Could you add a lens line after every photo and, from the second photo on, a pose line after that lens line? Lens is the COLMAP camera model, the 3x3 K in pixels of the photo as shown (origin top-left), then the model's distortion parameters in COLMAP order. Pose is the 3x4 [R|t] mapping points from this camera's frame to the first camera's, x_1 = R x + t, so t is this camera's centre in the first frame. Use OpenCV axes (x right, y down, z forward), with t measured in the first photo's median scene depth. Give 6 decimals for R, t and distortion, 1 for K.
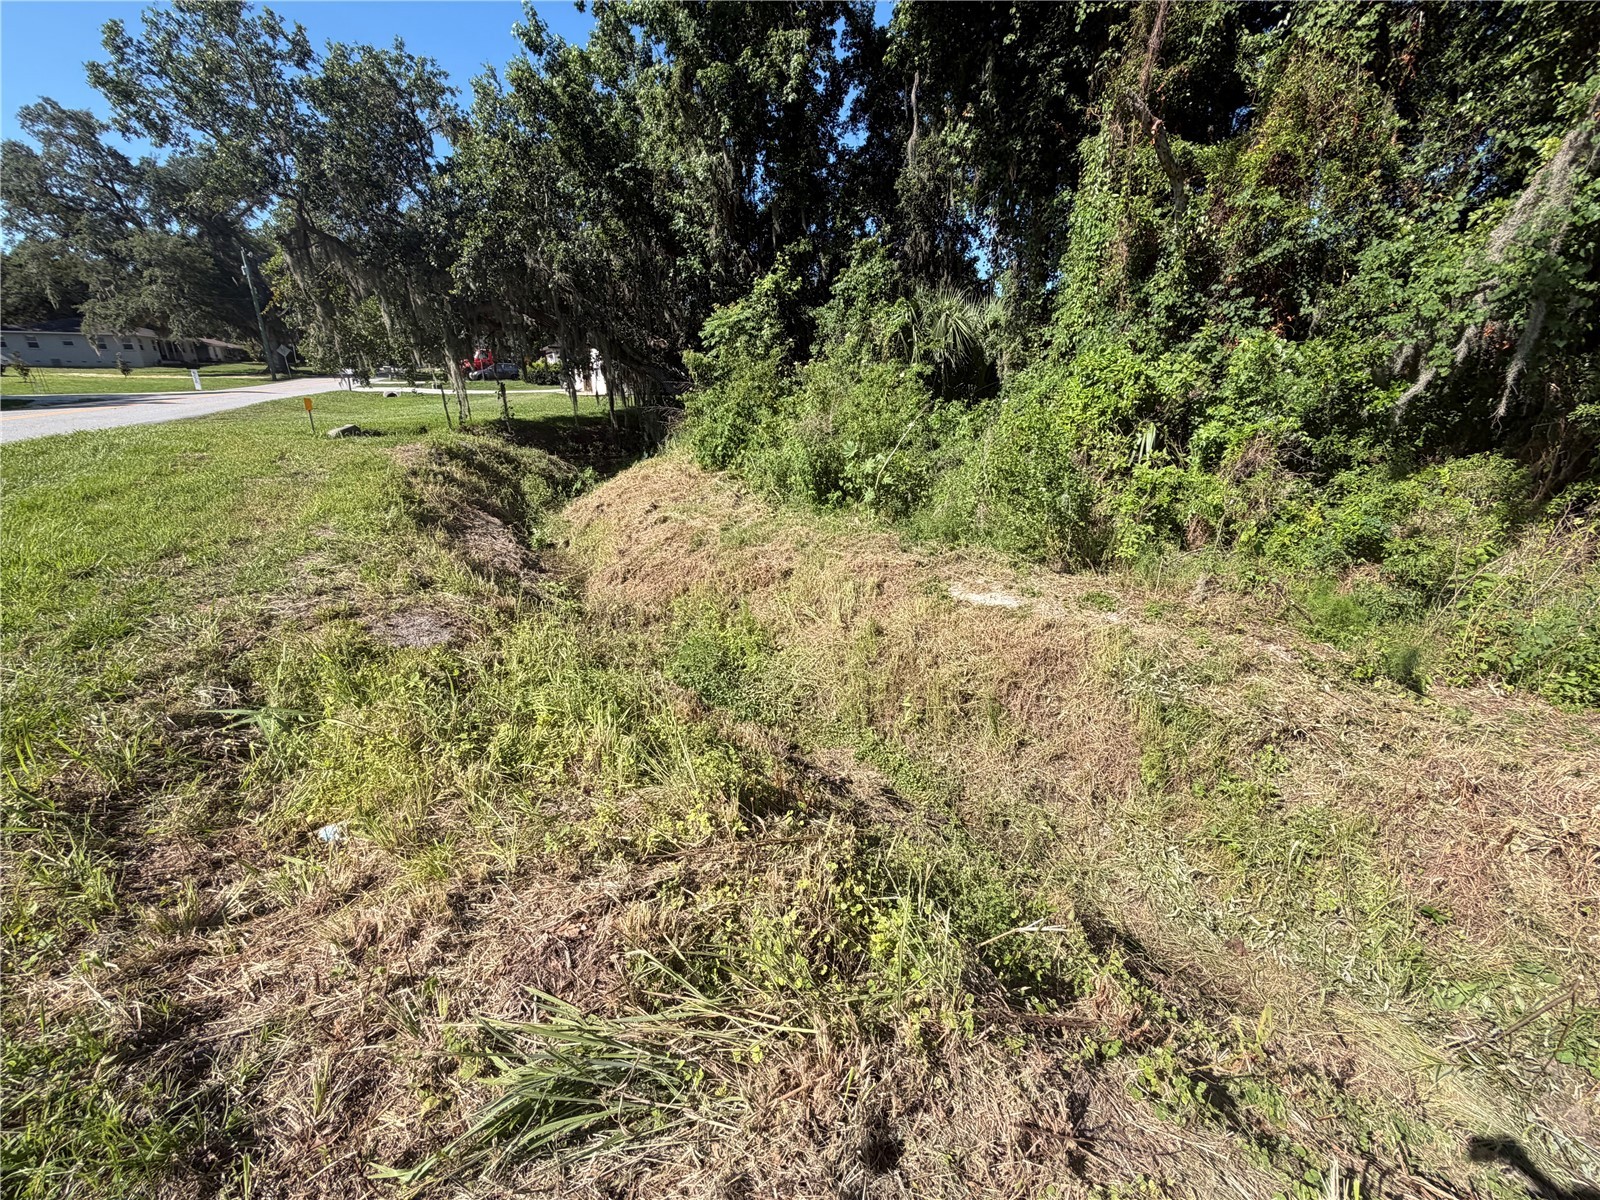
lens RADIAL K [[643.1, 0, 799.8], [0, 643.1, 594.2], [0, 0, 1]] dist [0.003780, 0.000463]
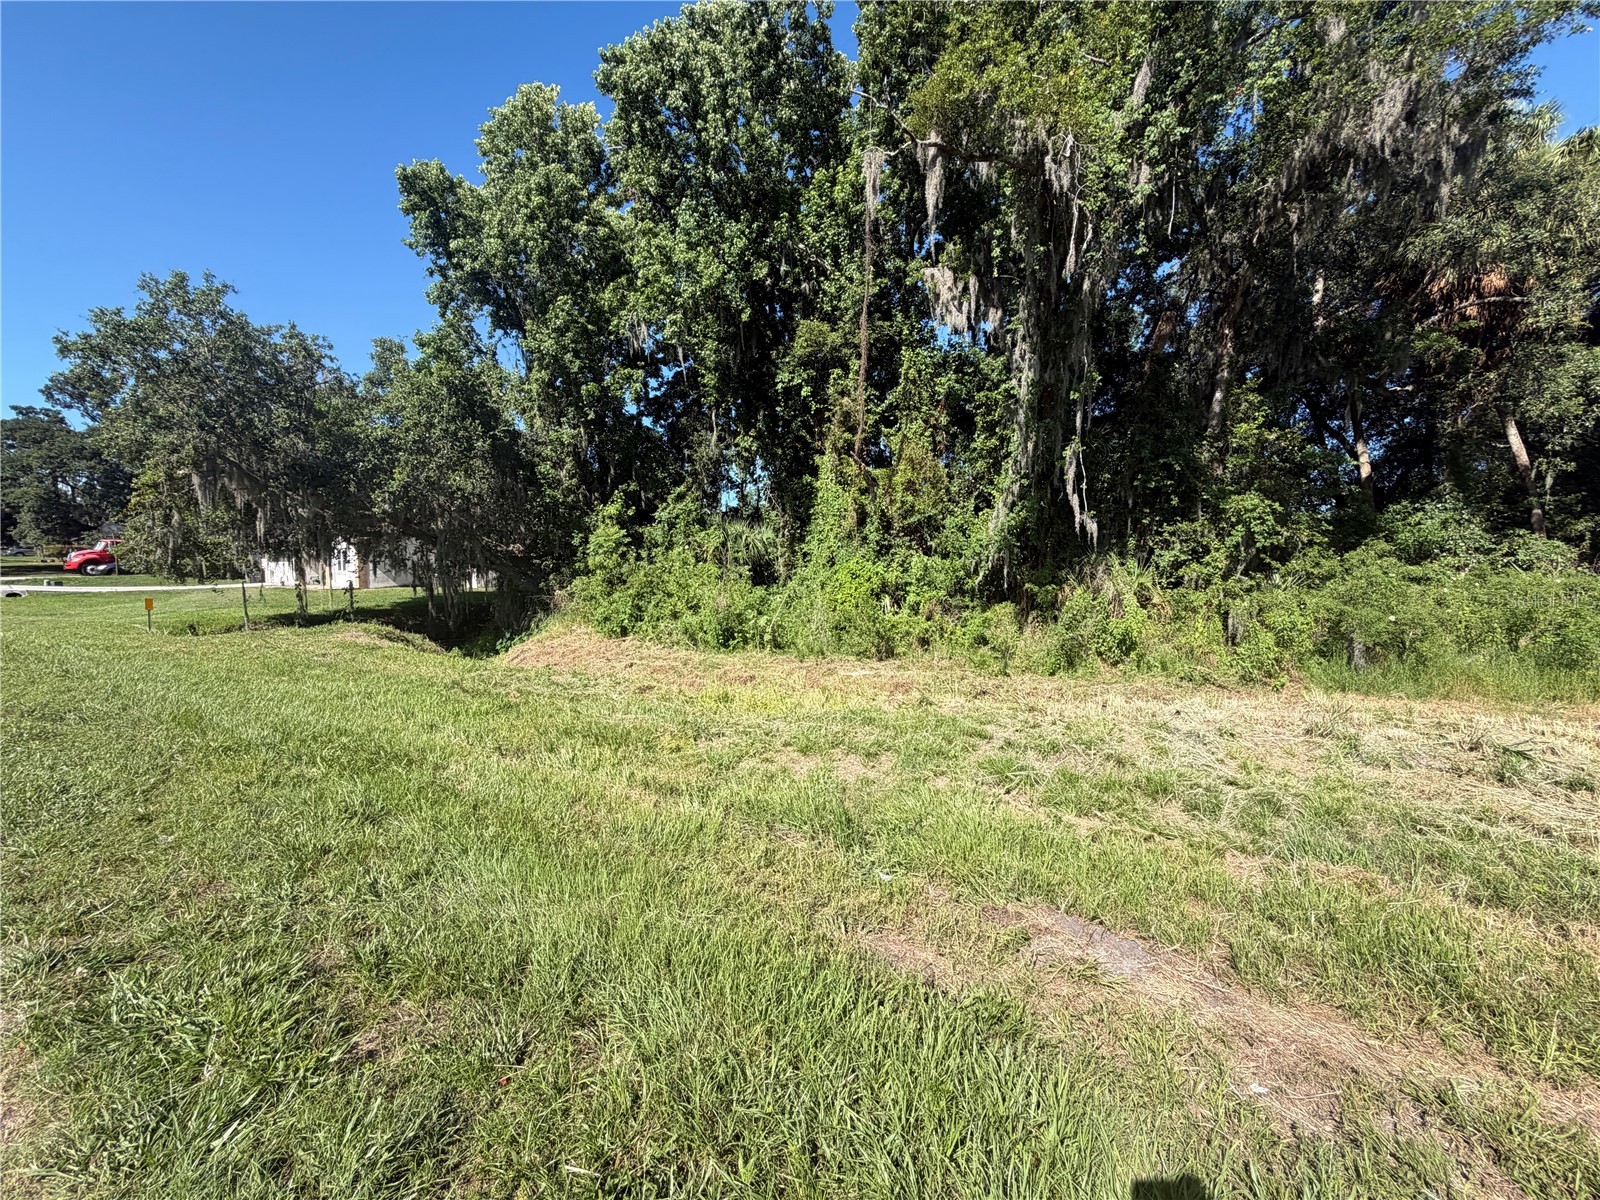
lens RADIAL K [[643.1, 0, 797.8], [0, 643.1, 596.3], [0, 0, 1]] dist [0.003780, 0.000463]
pose [[0.875799, -0.032160, 0.481603, -0.658008], [0.160705, 0.960279, -0.228120, 0.154887], [-0.455137, 0.277184, 0.846179, -0.584979]]
